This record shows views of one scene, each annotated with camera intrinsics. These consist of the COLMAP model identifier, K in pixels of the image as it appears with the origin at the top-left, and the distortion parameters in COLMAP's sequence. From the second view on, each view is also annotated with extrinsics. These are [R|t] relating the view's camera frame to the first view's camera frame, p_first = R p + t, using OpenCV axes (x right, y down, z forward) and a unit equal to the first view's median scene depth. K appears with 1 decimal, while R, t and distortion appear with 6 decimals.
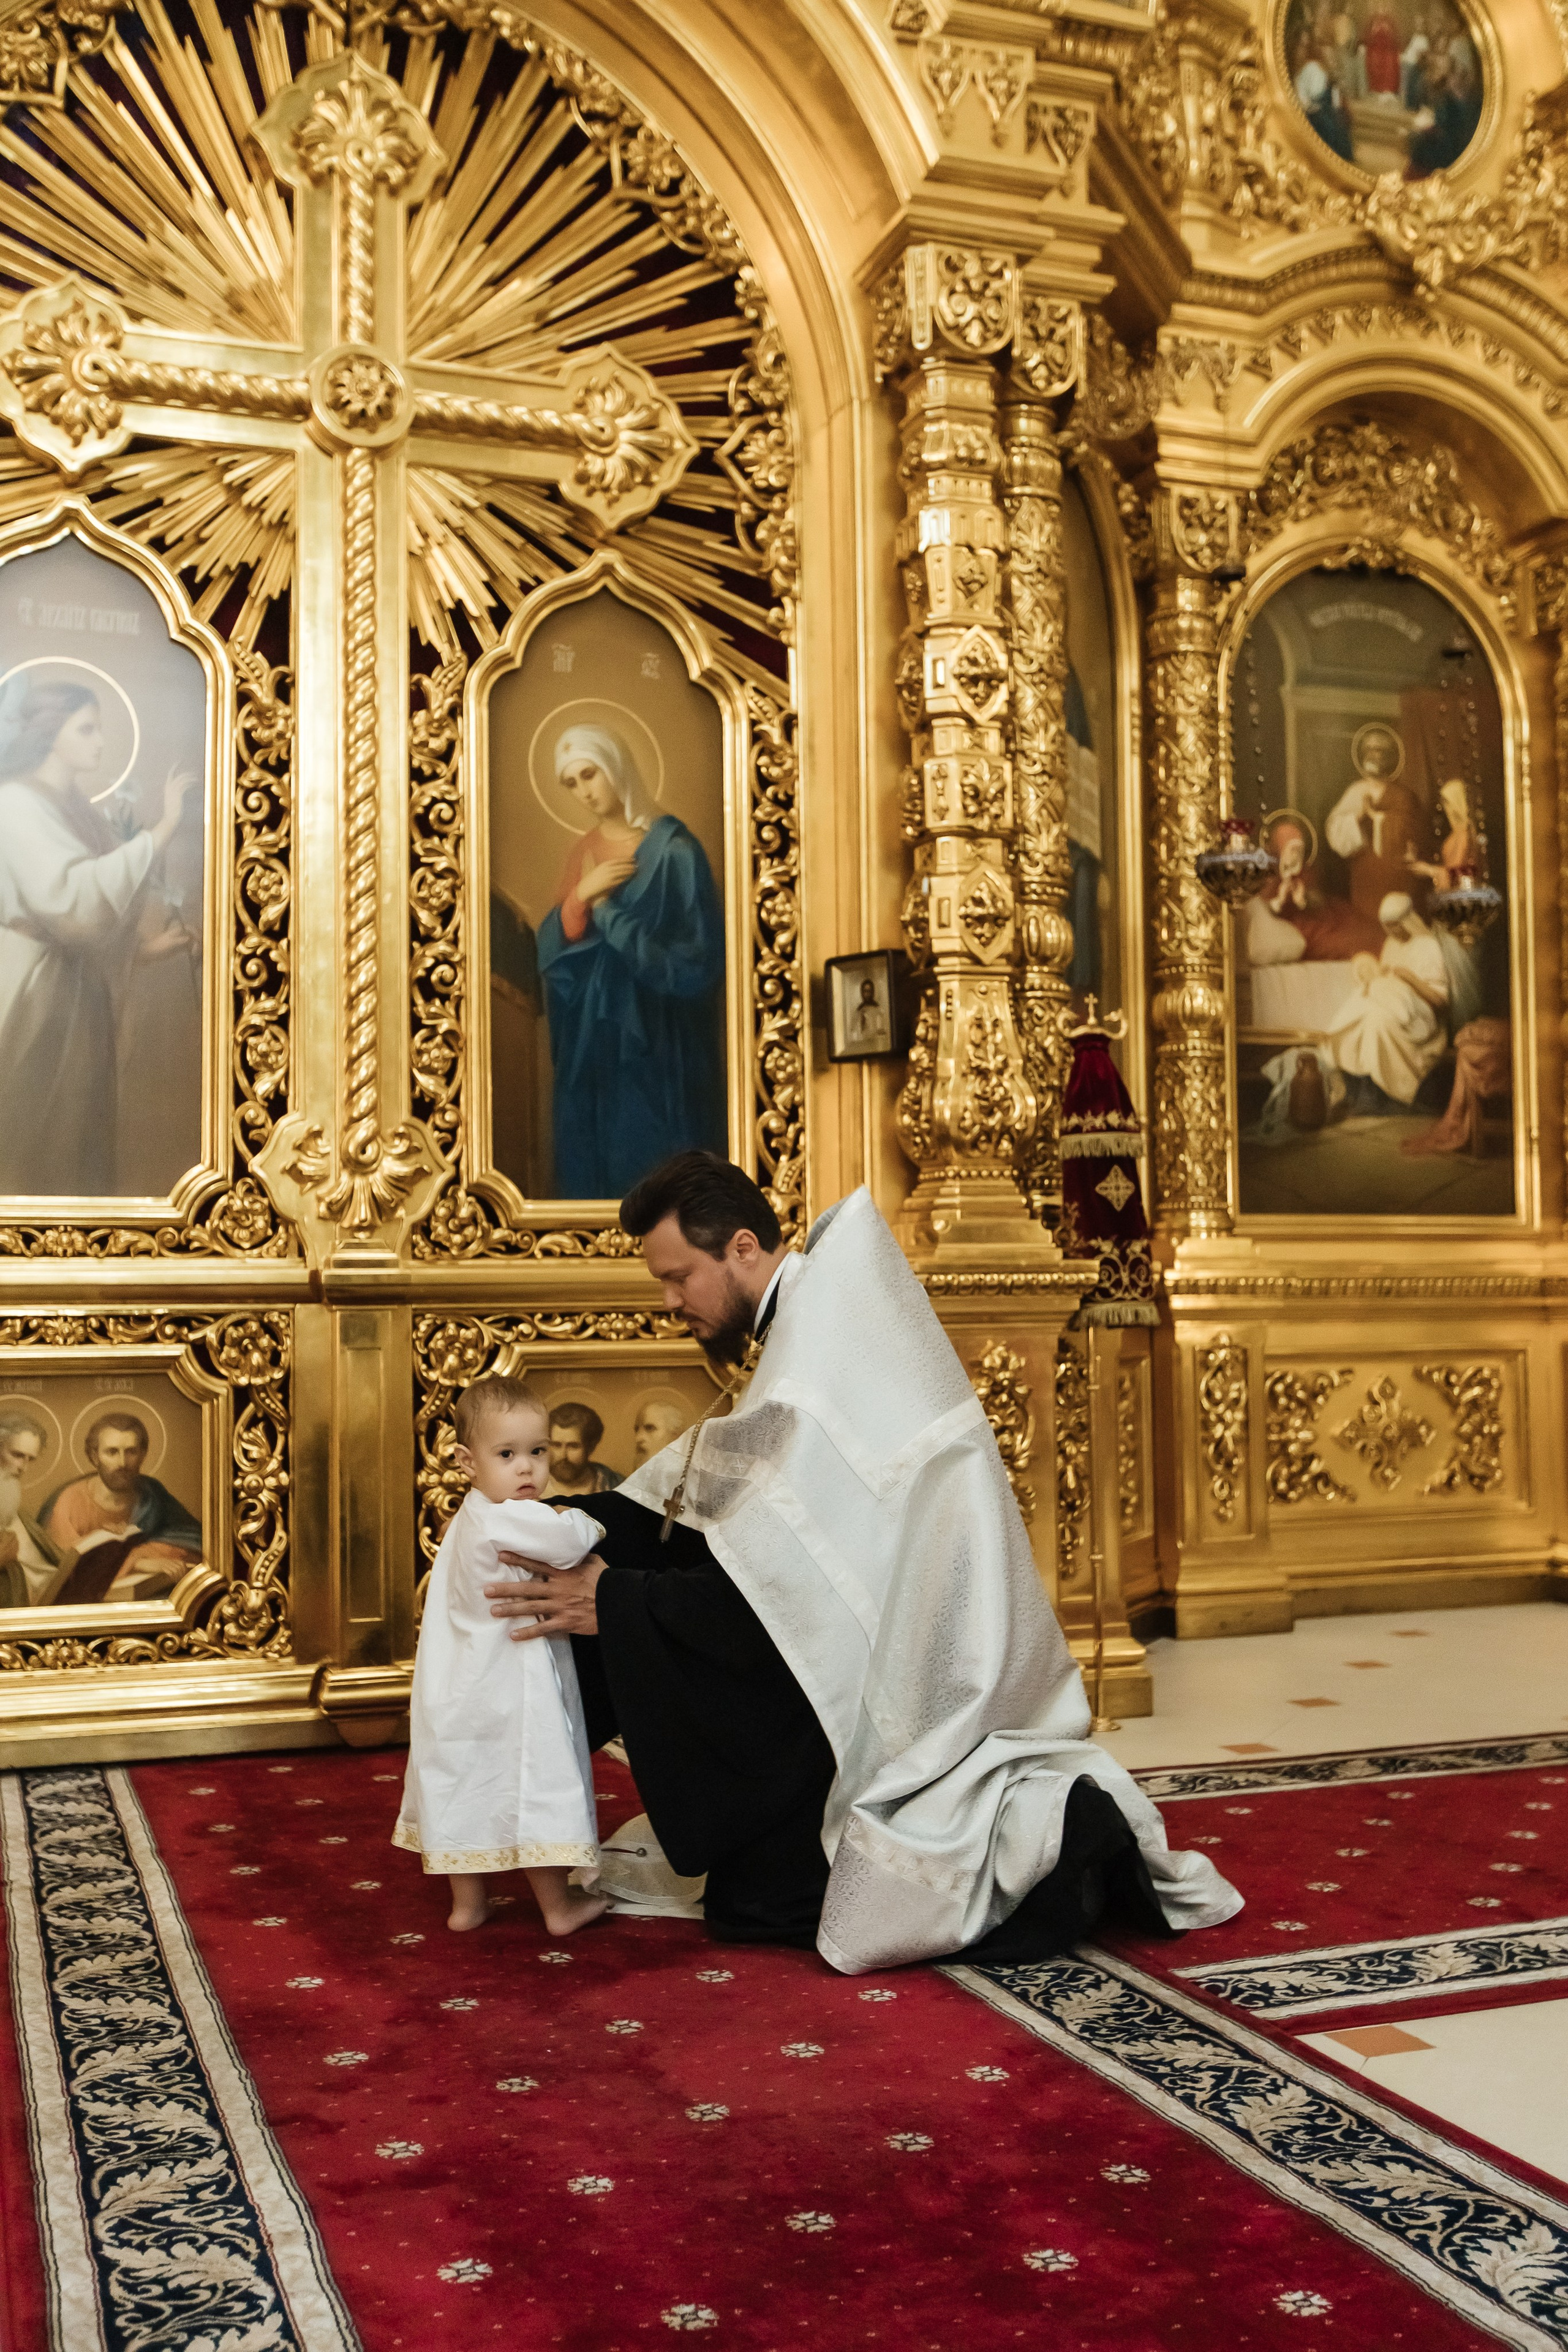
lens RADIAL K [[2252.6, 0, 889.0], [0, 2252.6, 1177.1], [0, 0, 1]] dist [-0.008390, 0.010104]
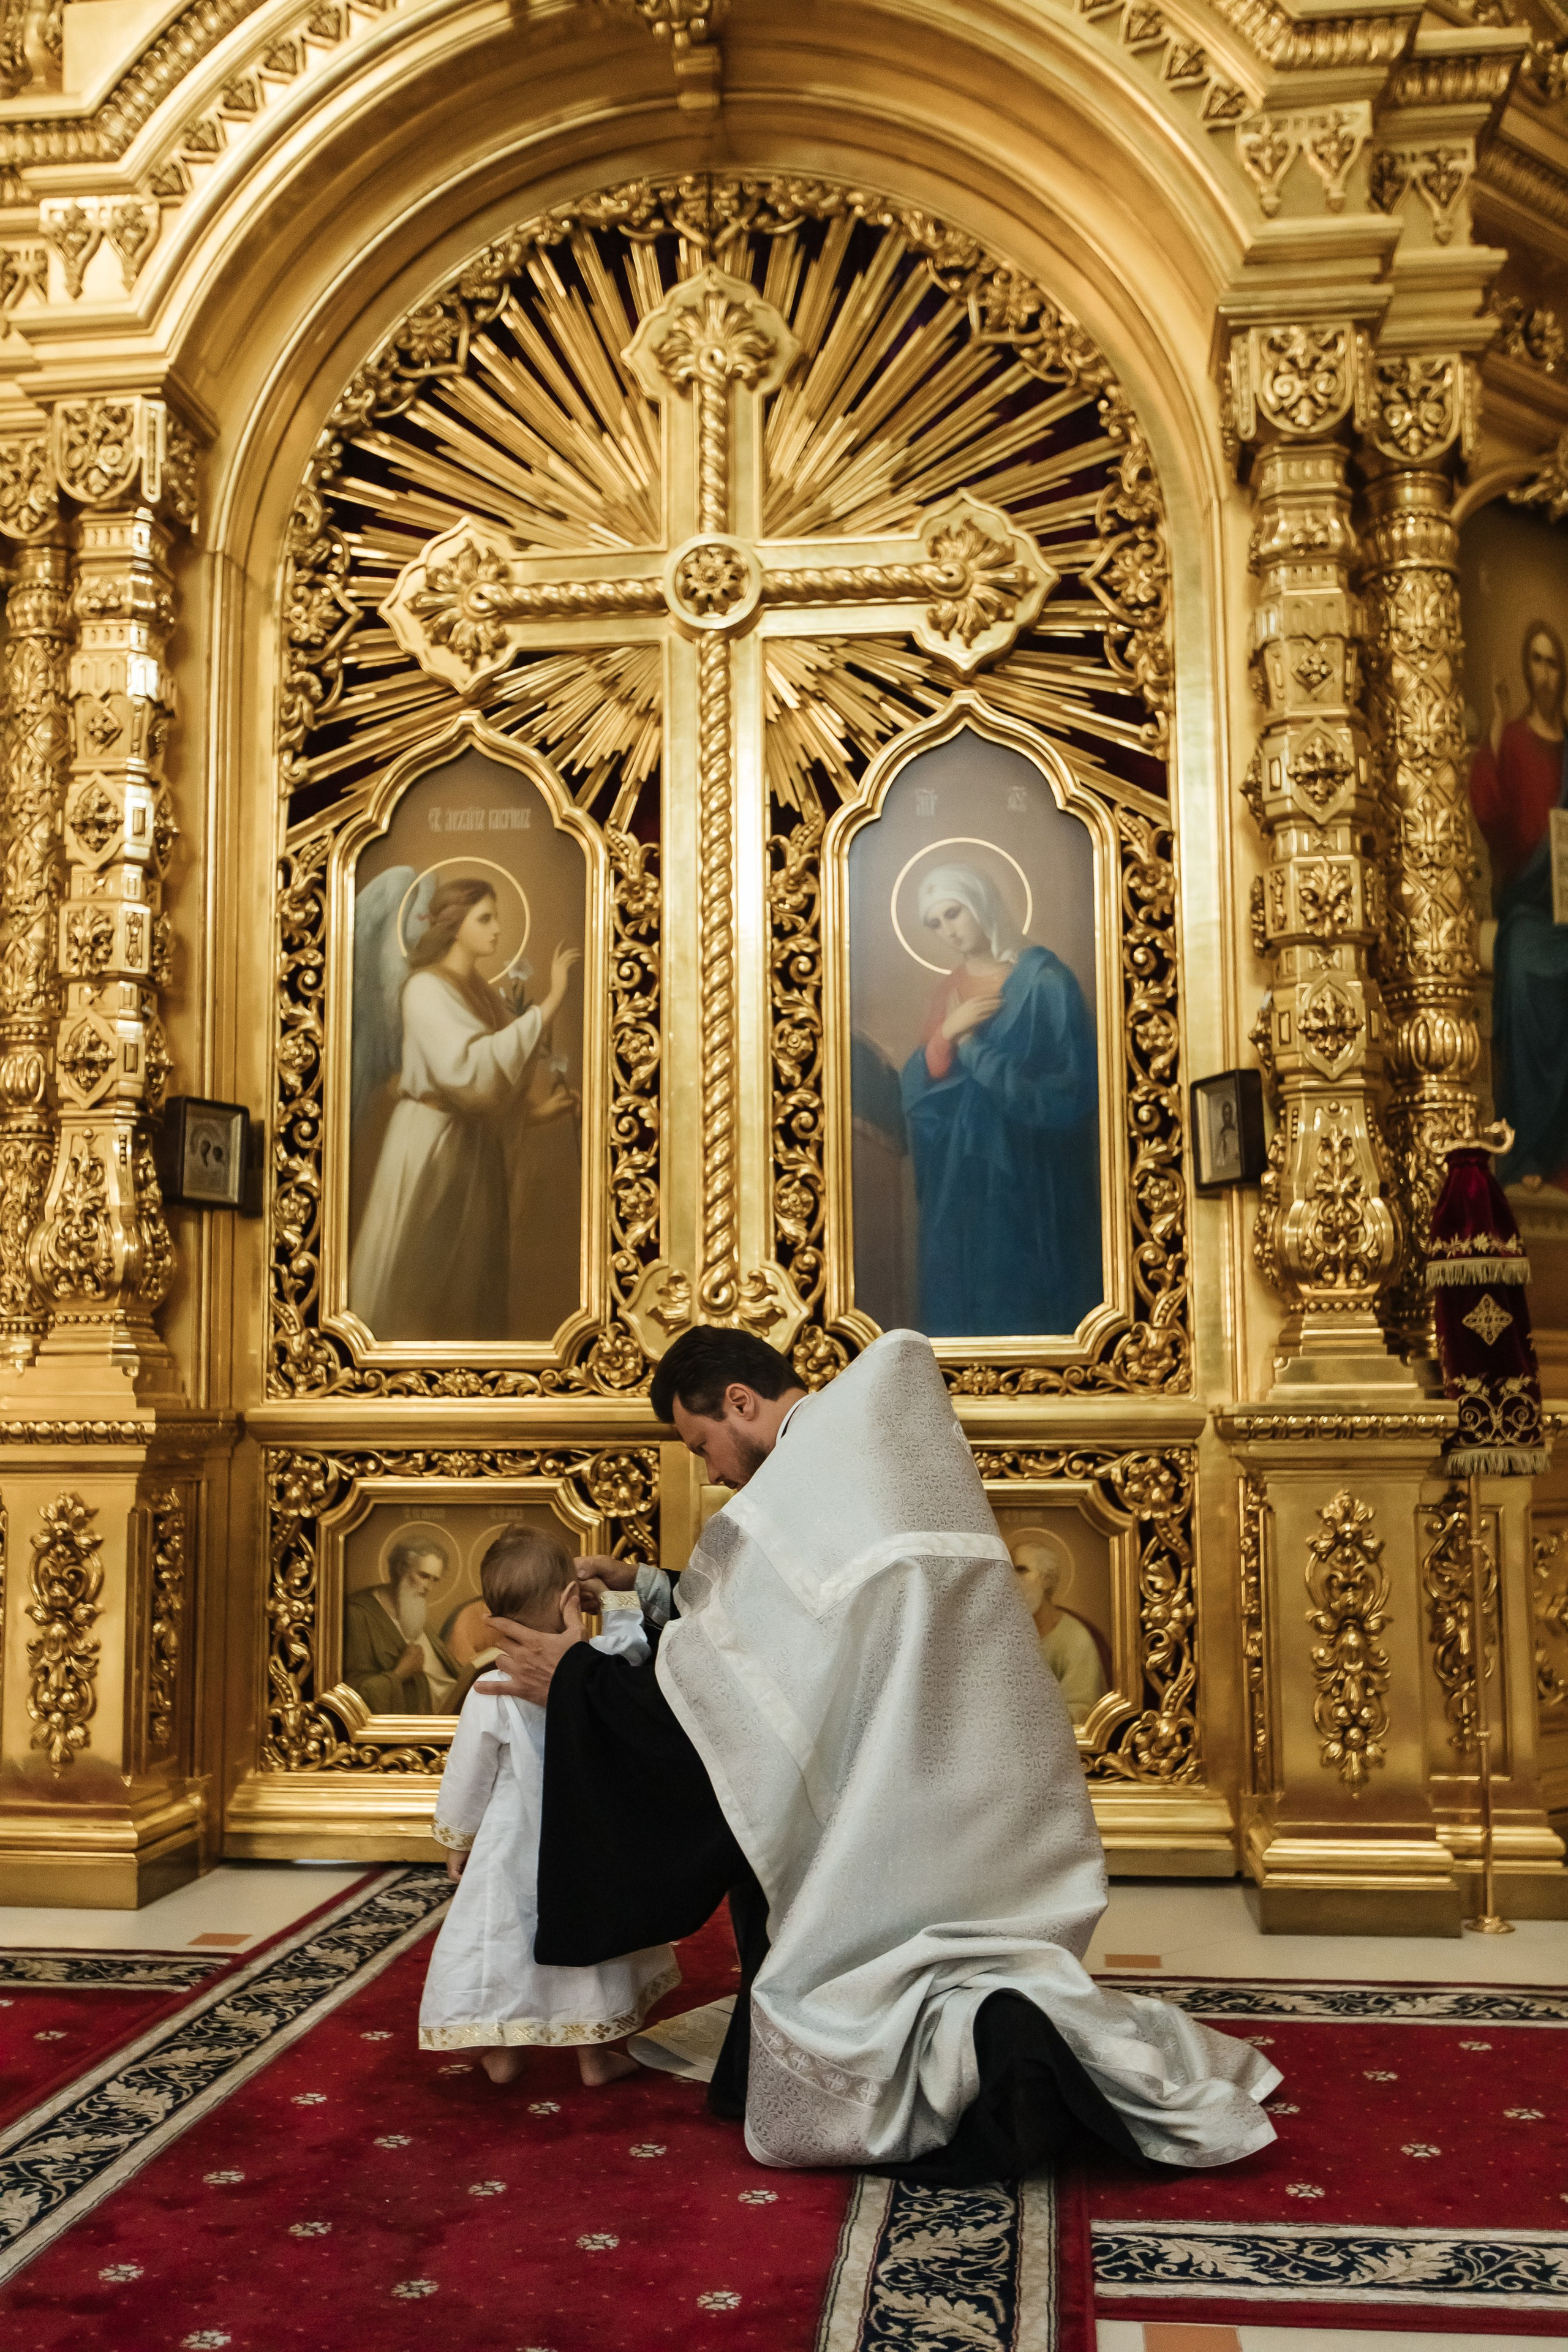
lens RADIAL K [[2252.6, 0, 889.0], [0, 2252.6, 1177.1], [0, 0, 1]] dist [-0.008390, 0.010104]
pose [[0.897257, -0.039156, -0.439769, 0.296839], [0.019410, 0.998595, -0.049311, -0.012746], [0.441082, 0.035709, 0.896756, 0.093765]]
